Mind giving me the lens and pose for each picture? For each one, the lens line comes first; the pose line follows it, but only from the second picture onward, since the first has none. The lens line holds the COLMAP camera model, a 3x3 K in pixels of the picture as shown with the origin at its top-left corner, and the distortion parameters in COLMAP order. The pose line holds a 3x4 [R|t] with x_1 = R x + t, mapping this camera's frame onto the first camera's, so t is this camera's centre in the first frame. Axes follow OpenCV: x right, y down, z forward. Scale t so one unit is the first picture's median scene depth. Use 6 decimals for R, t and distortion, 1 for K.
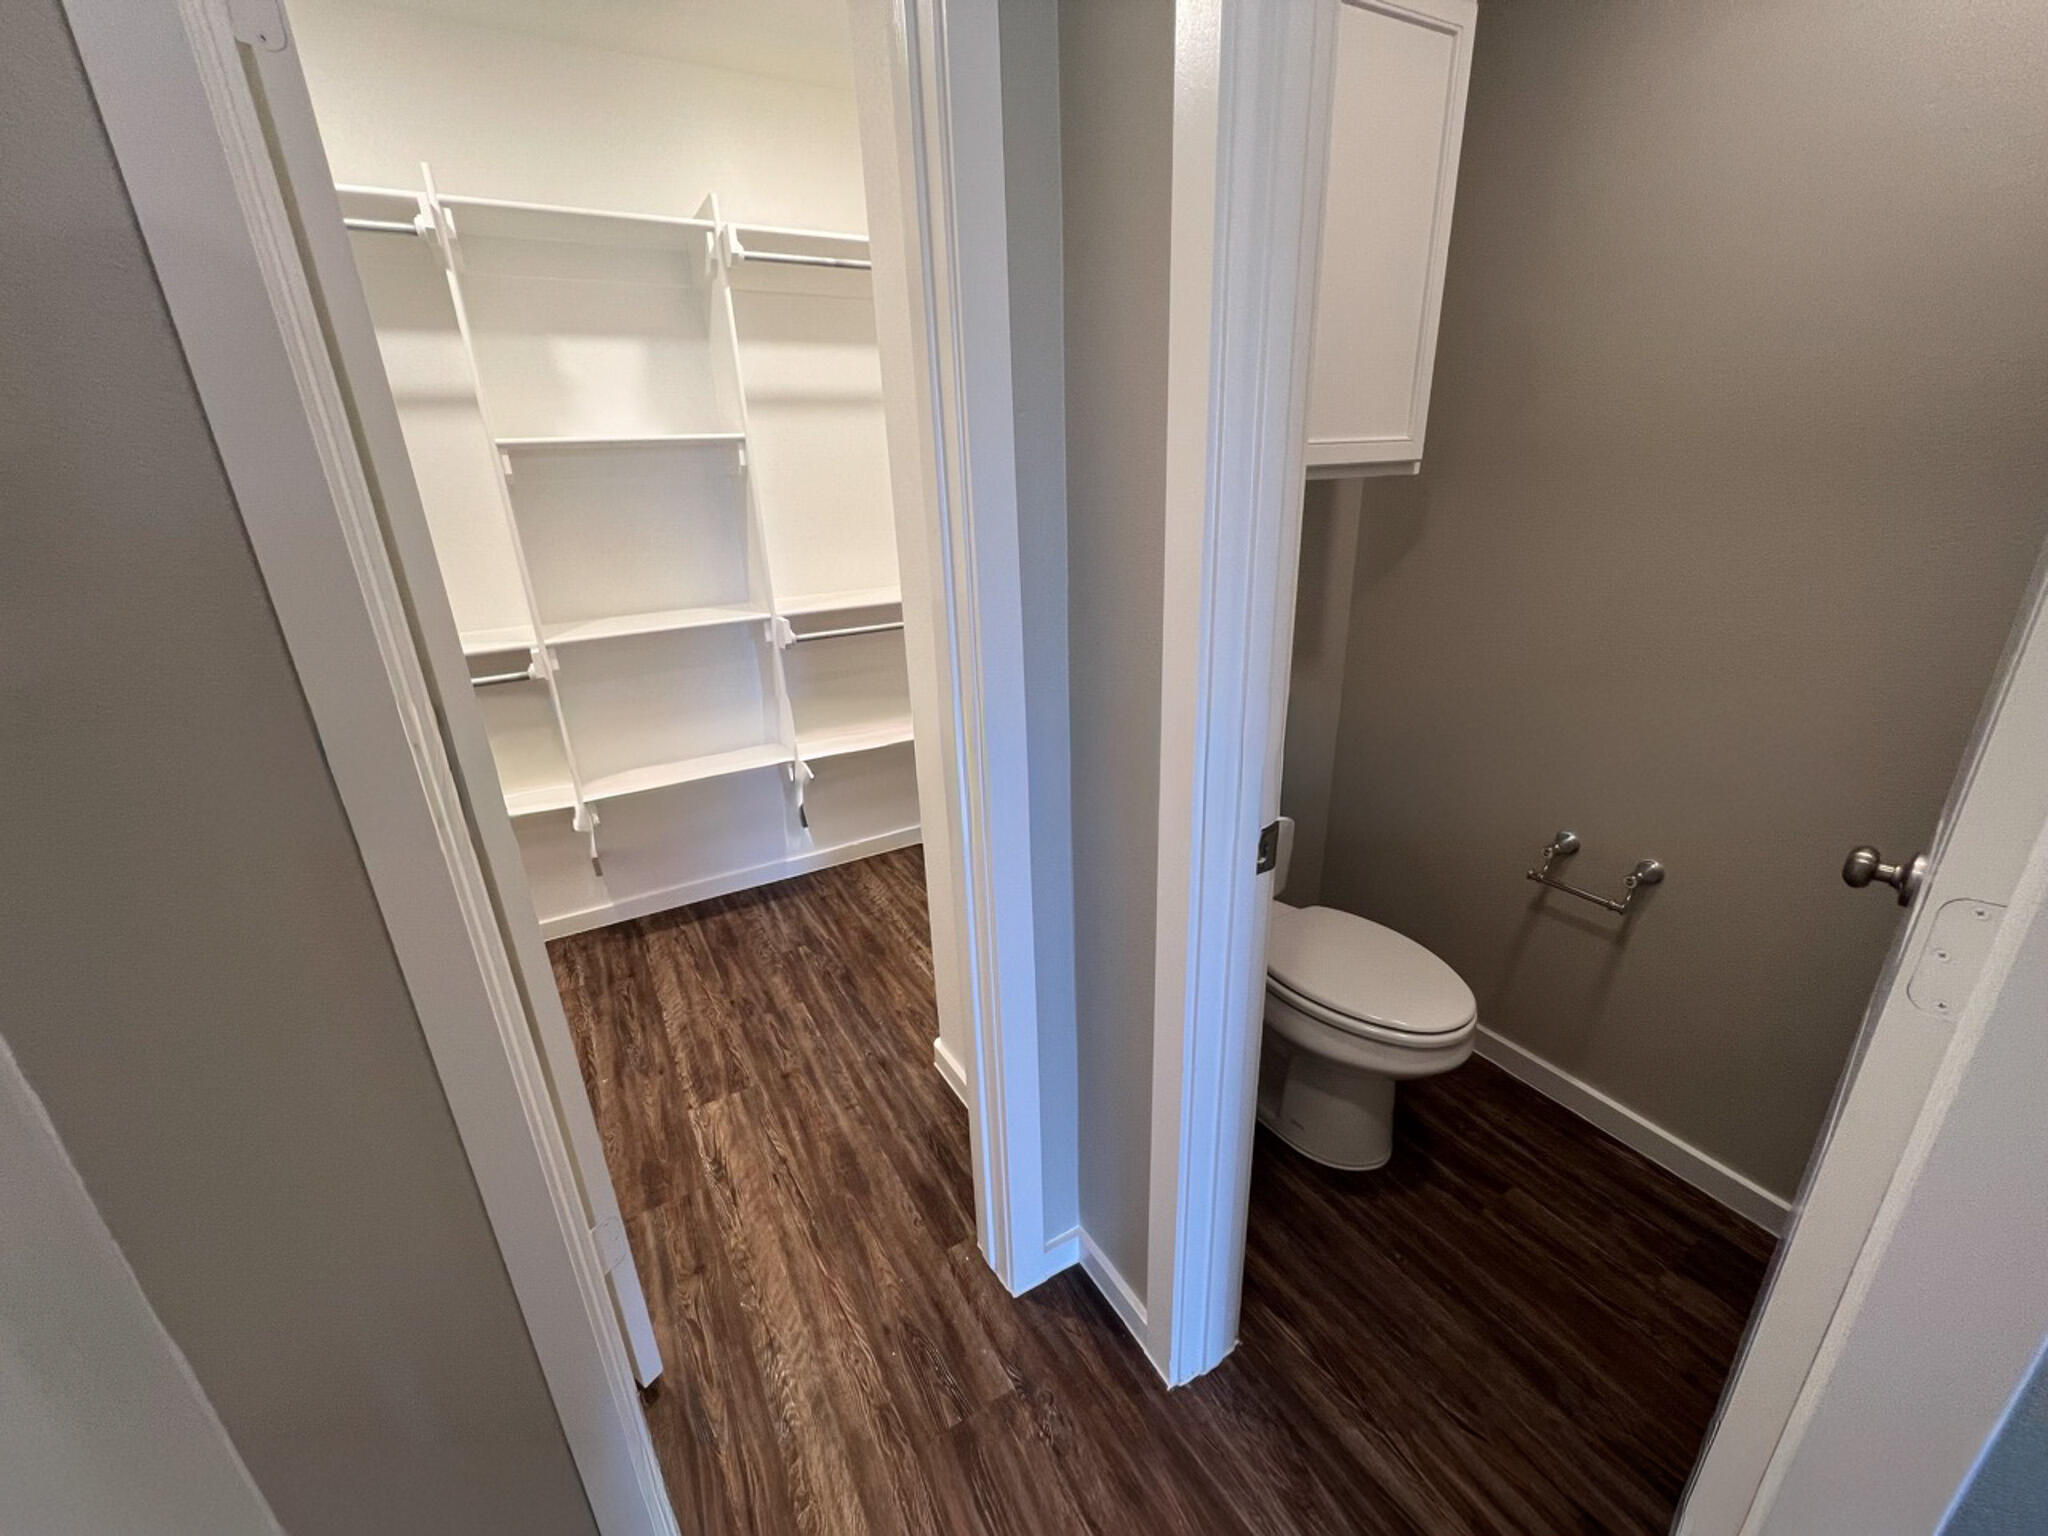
lens RADIAL K [[820.7, 0, 1021.6], [0, 820.7, 770.8], [0, 0, 1]] dist [-0.001491, 0.000537]
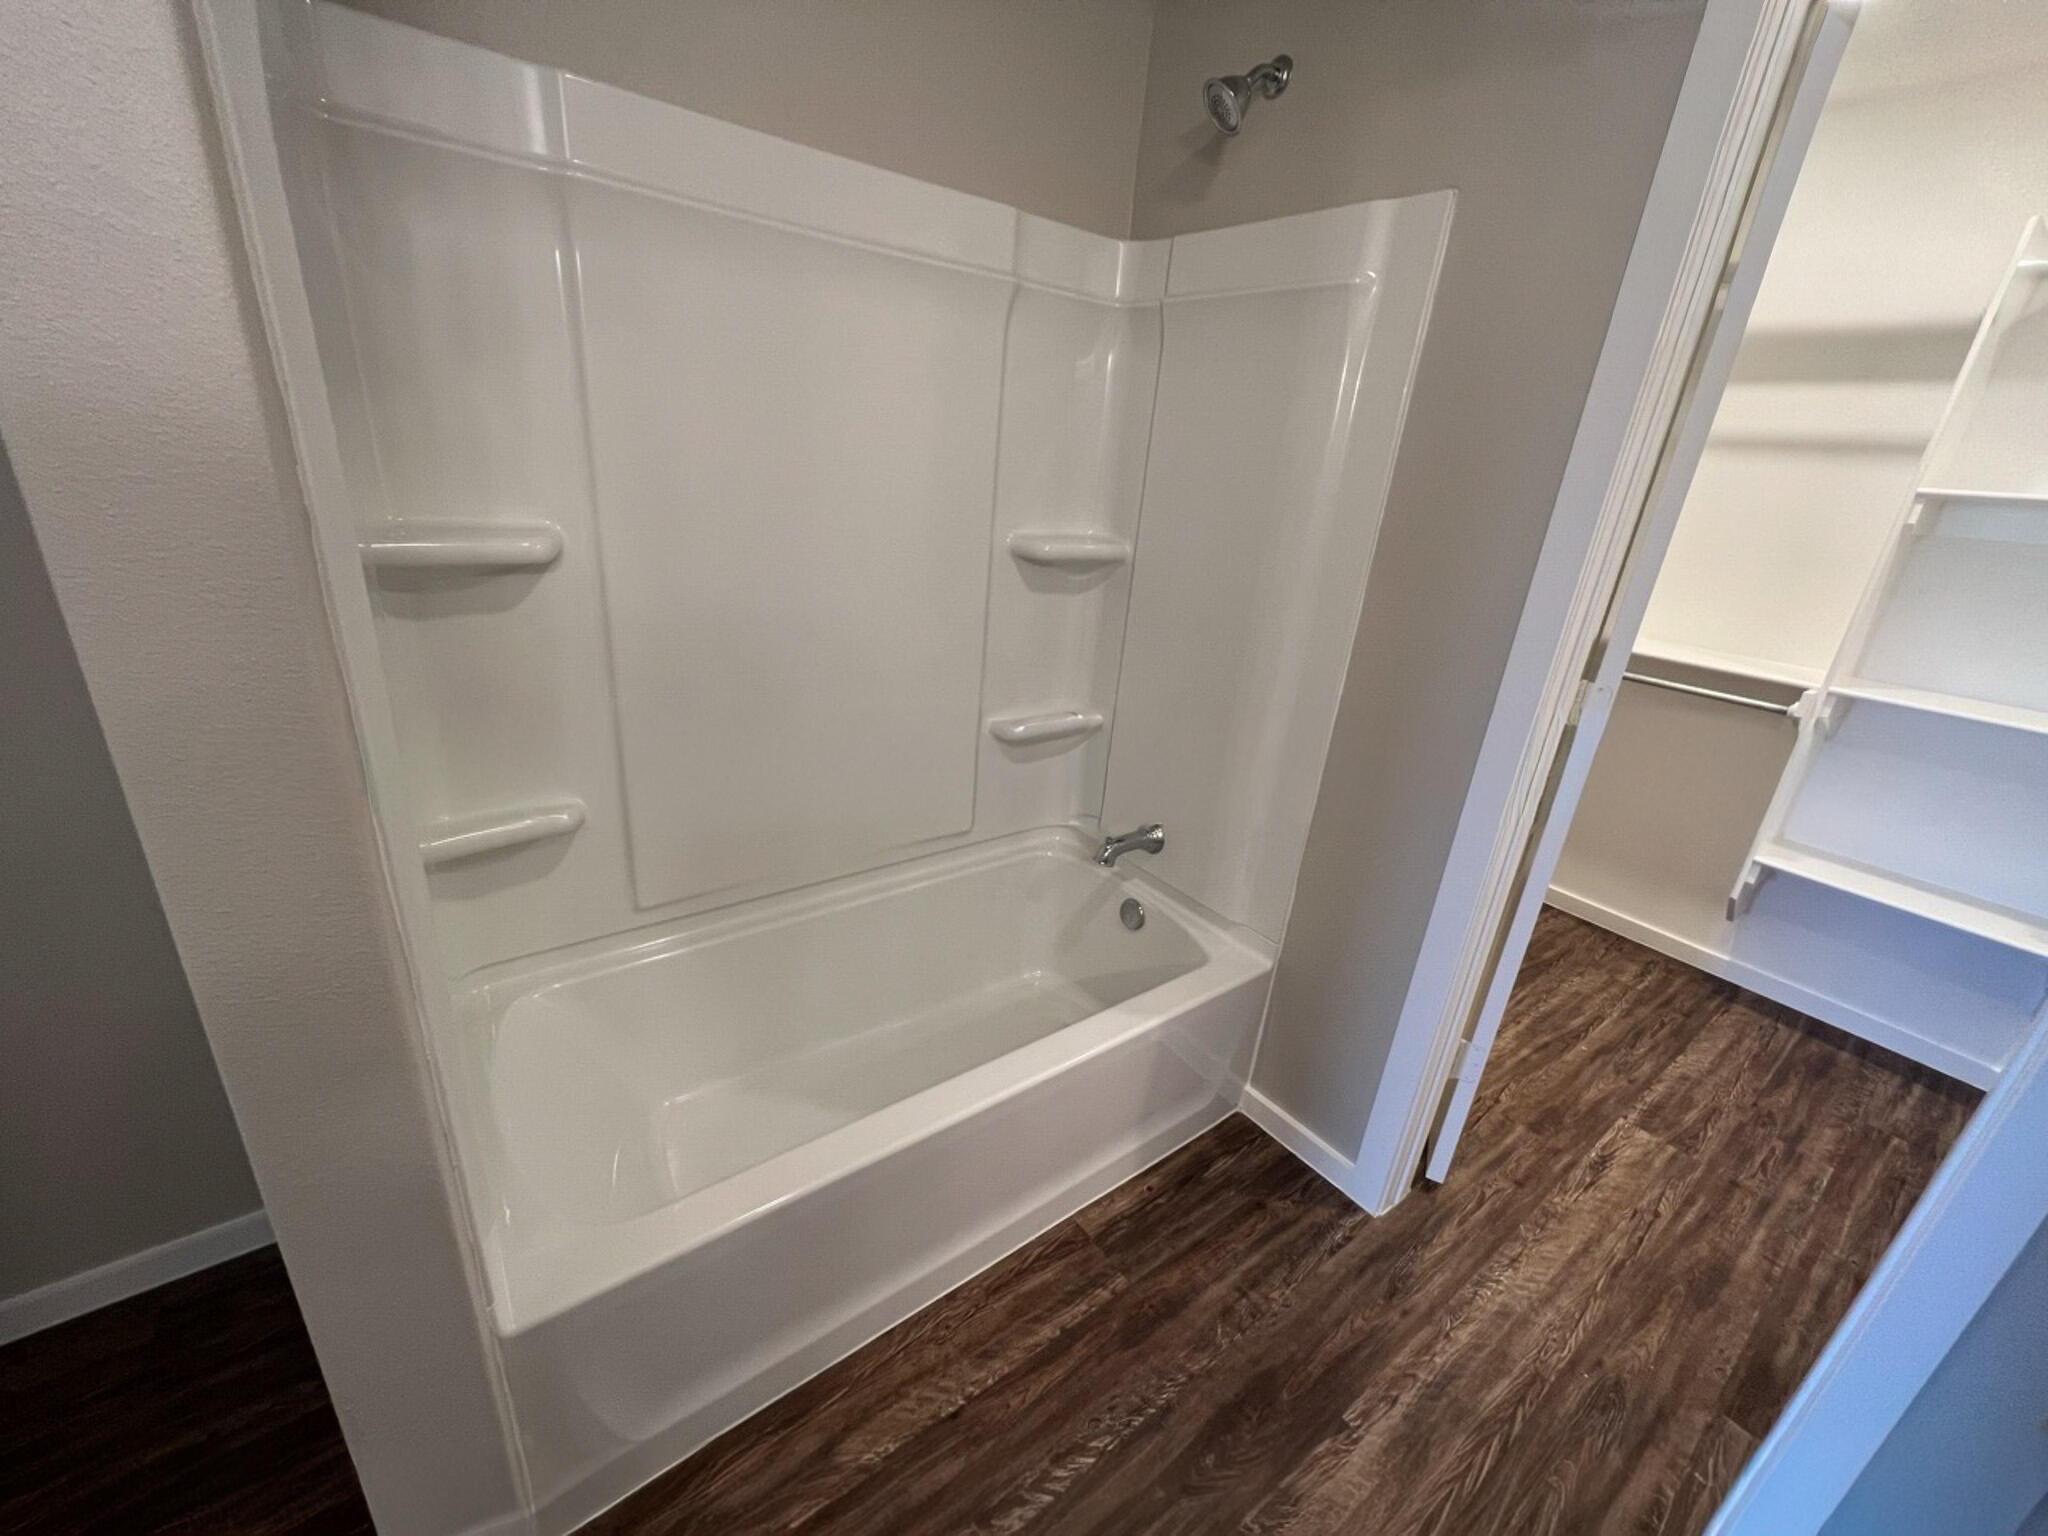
lens RADIAL K [[814.9, 0, 1018.1], [0, 814.9, 771.5], [0, 0, 1]] dist [0.000647, -0.000712]
pose [[0.110093, 0.396481, -0.911418, 0.269879], [-0.427057, 0.846901, 0.316829, 0.038442], [0.897498, 0.354347, 0.262558, -0.114059]]
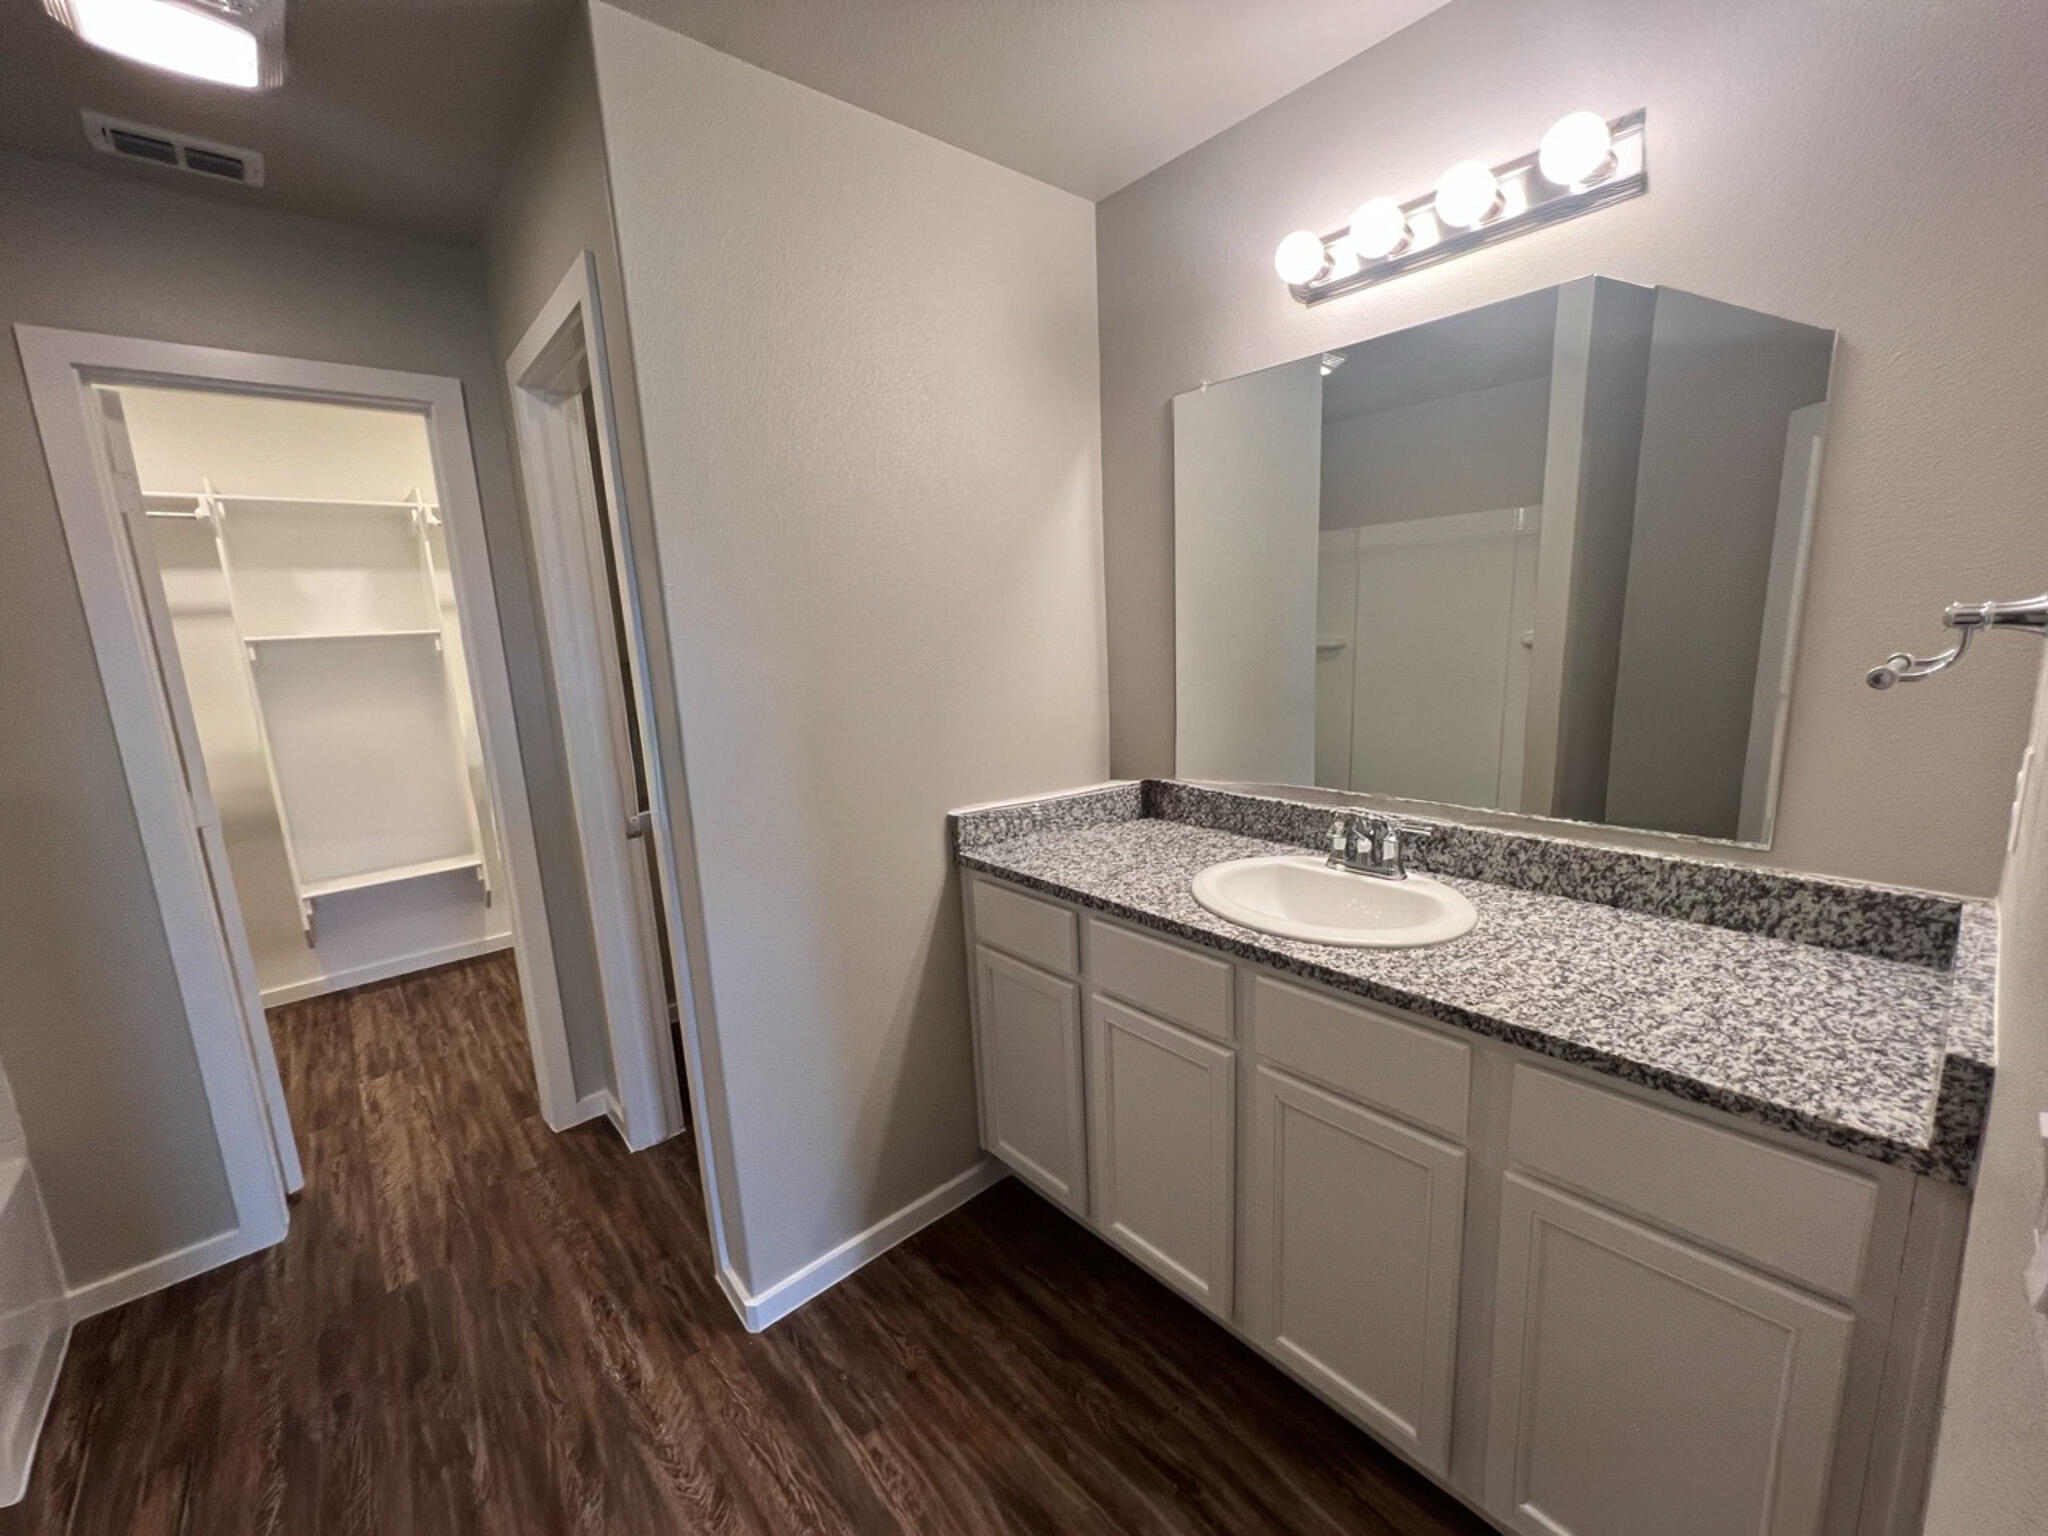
lens RADIAL K [[814.9, 0, 1018.0], [0, 814.9, 771.3], [0, 0, 1]] dist [0.000647, -0.000712]
pose [[0.981751, -0.047309, 0.184191, 0.466896], [0.079972, 0.981462, -0.174173, 0.210672], [-0.172536, 0.185725, 0.967335, -0.648830]]
